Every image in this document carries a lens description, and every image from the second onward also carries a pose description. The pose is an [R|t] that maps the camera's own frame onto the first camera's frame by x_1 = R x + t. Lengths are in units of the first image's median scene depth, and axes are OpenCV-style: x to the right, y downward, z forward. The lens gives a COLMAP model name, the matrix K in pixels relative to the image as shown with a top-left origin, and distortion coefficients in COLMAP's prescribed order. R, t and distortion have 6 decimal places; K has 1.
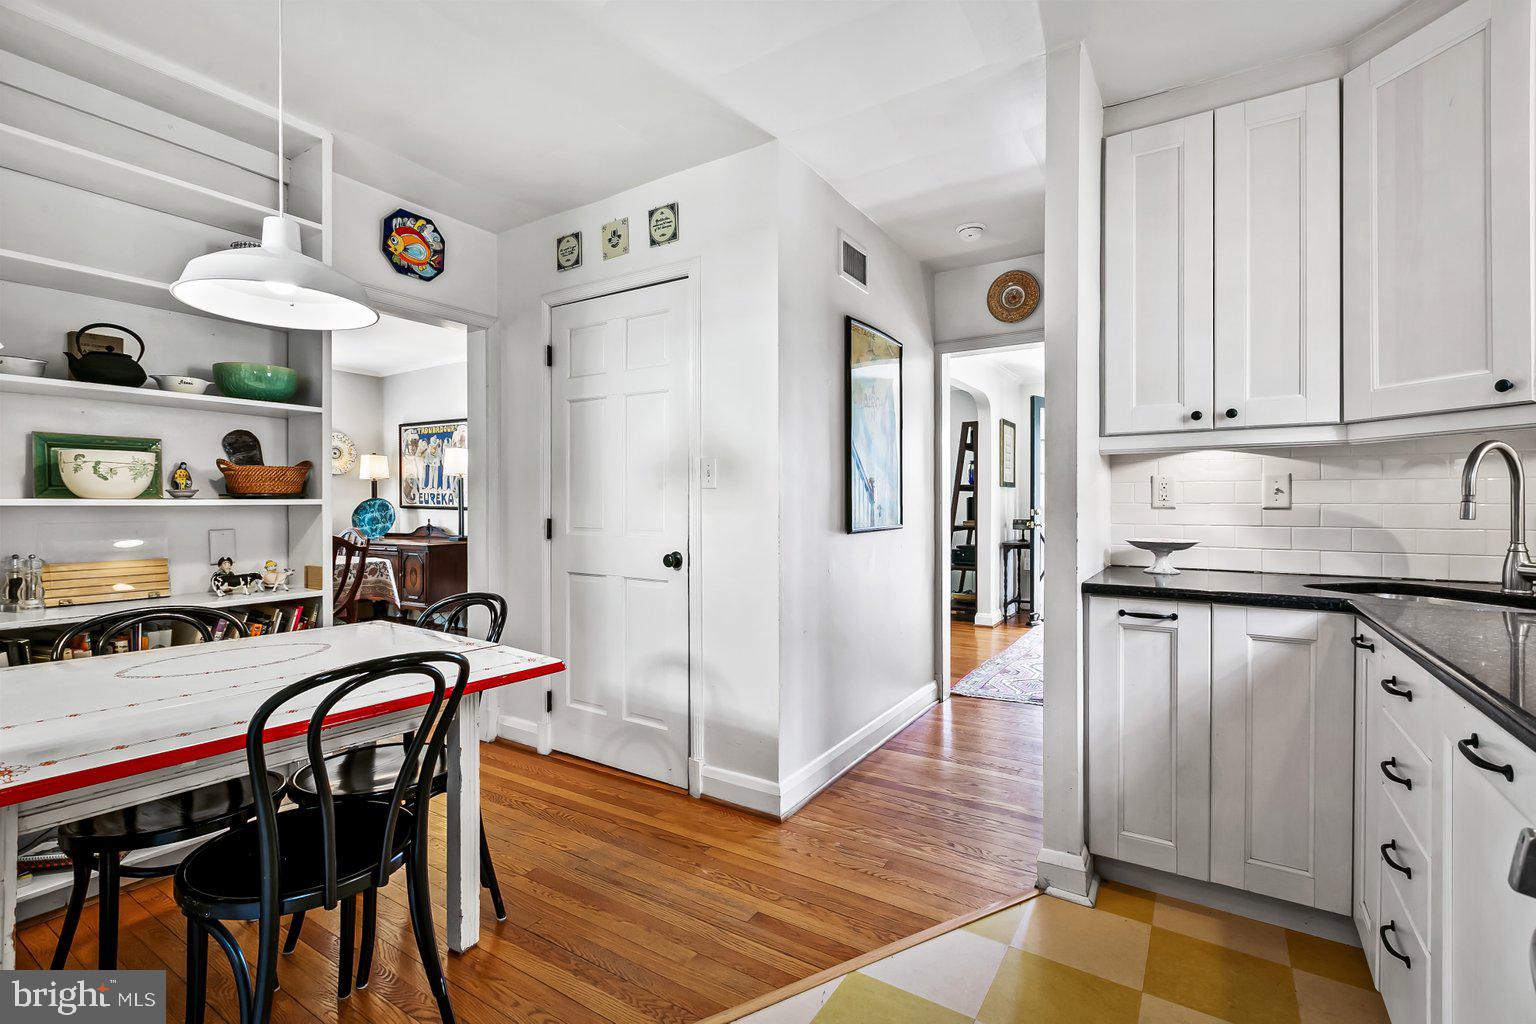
lens RADIAL K [[691.4, 0, 768.5], [0, 691.4, 509.2], [0, 0, 1]] dist [-0.002656, -0.000142]
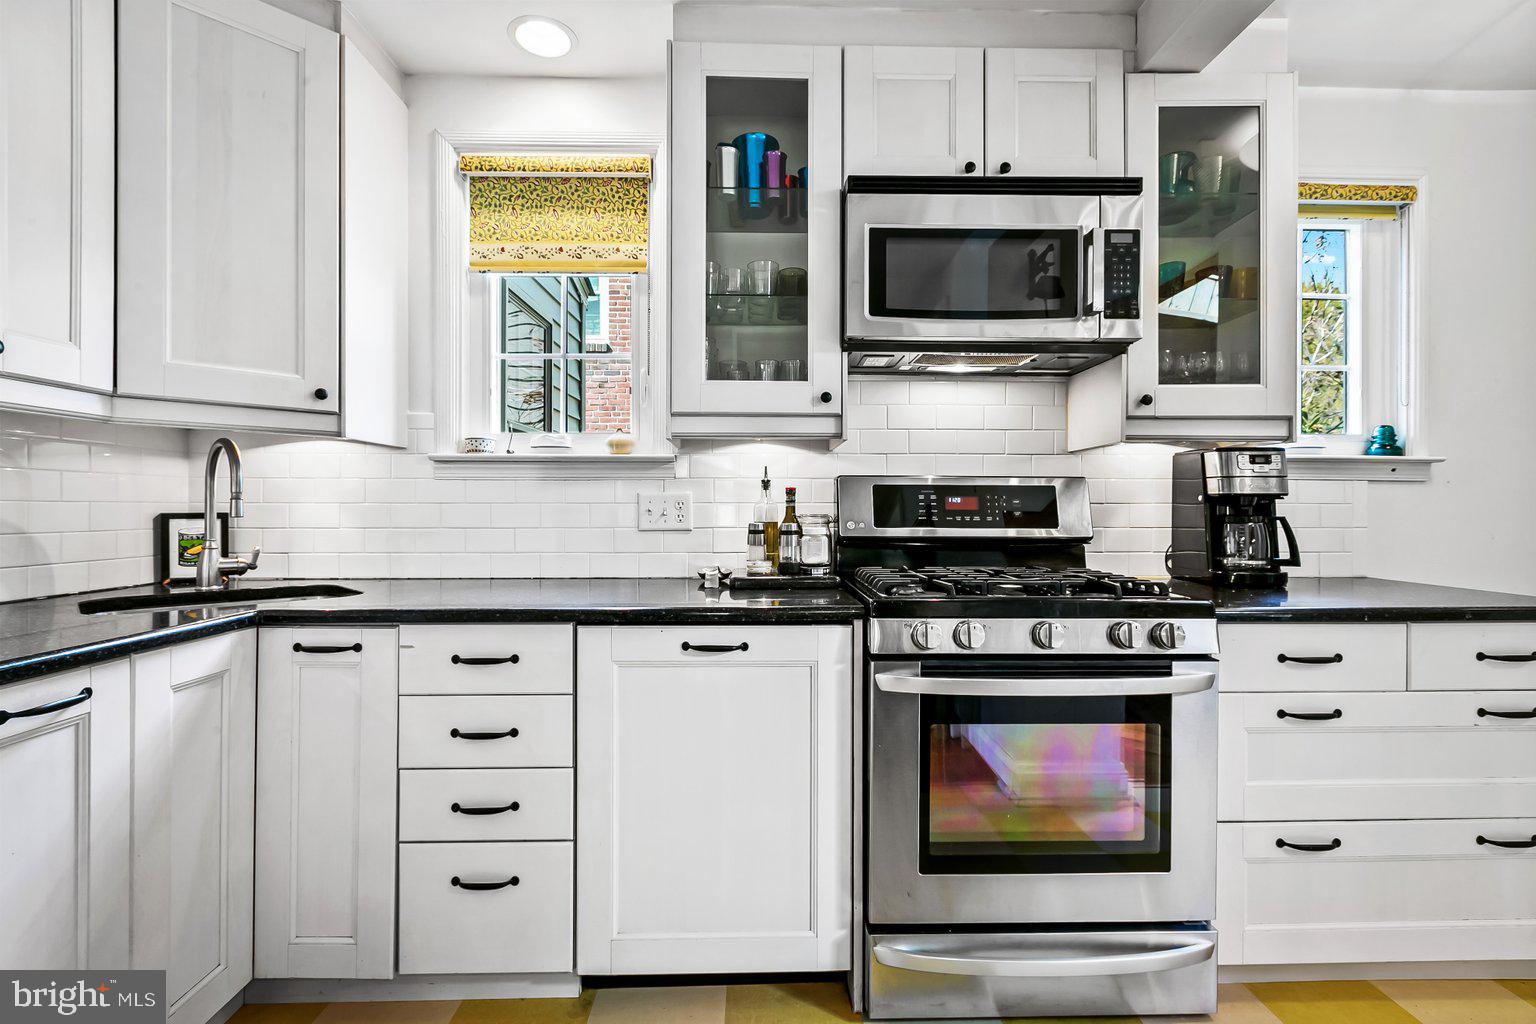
lens RADIAL K [[691.4, 0, 769.0], [0, 691.4, 501.8], [0, 0, 1]] dist [-0.002656, -0.000142]
pose [[-0.554343, 0.008108, 0.832249, -0.216564], [0.006818, 0.999963, -0.005201, 0.003544], [-0.832260, 0.002791, -0.554378, 0.877395]]
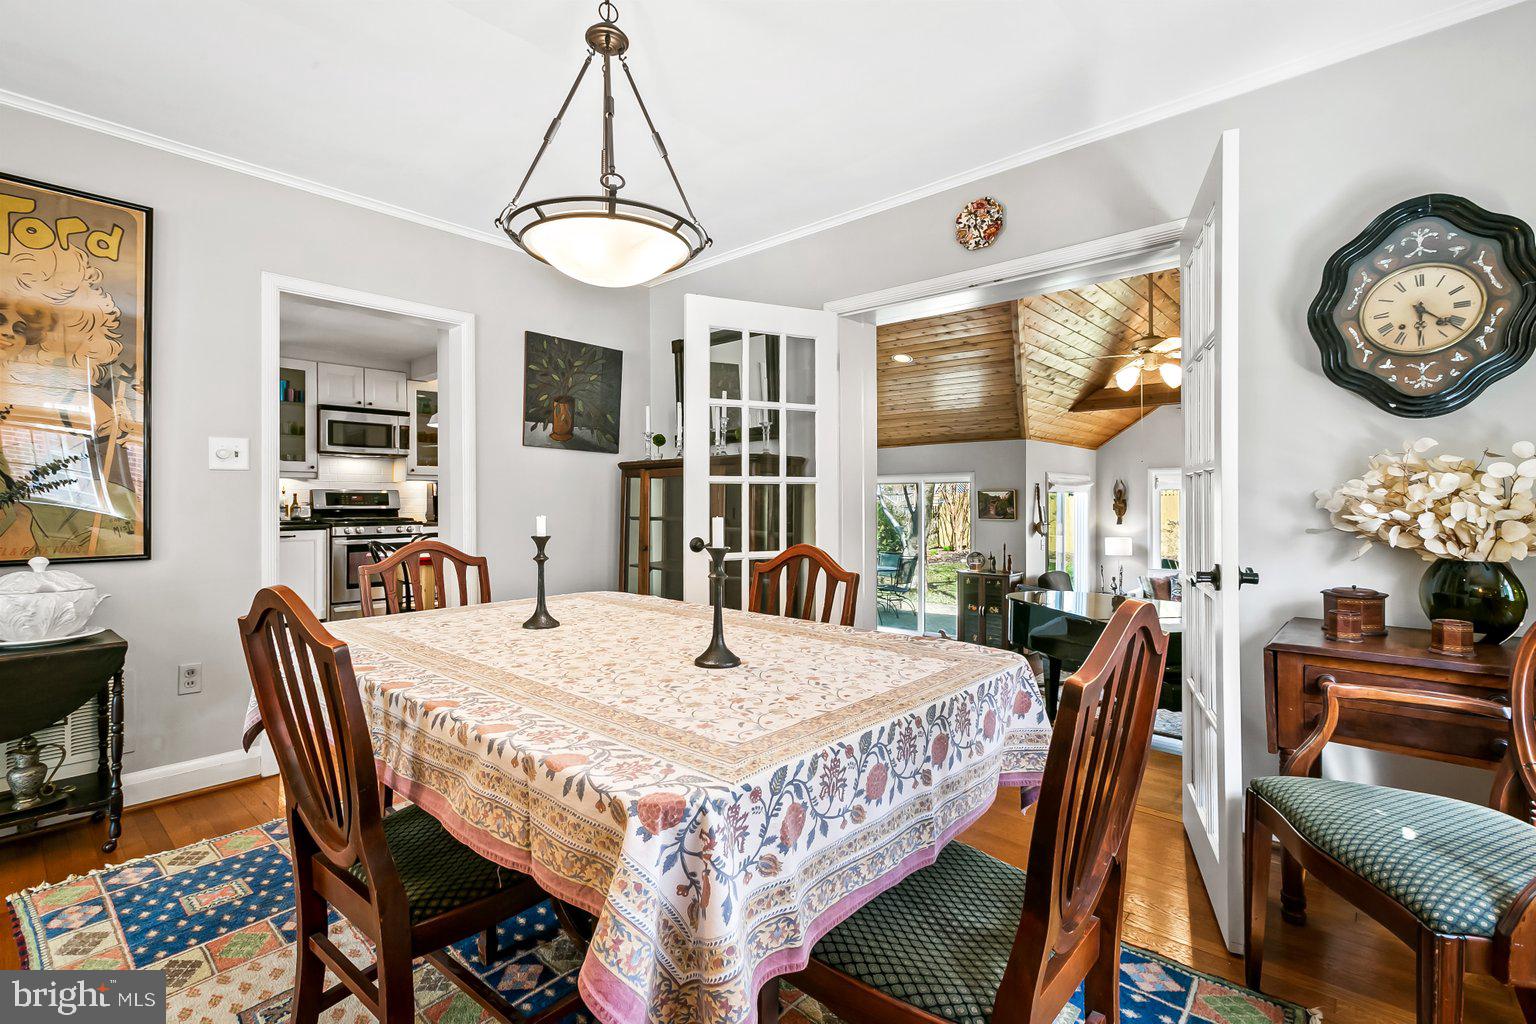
lens RADIAL K [[691.4, 0, 768.2], [0, 691.4, 496.5], [0, 0, 1]] dist [-0.002656, -0.000142]
pose [[-0.986839, 0.007028, 0.161555, -2.041373], [0.007481, 0.999970, 0.002194, 0.001299], [-0.161535, 0.003374, -0.986861, 3.065910]]
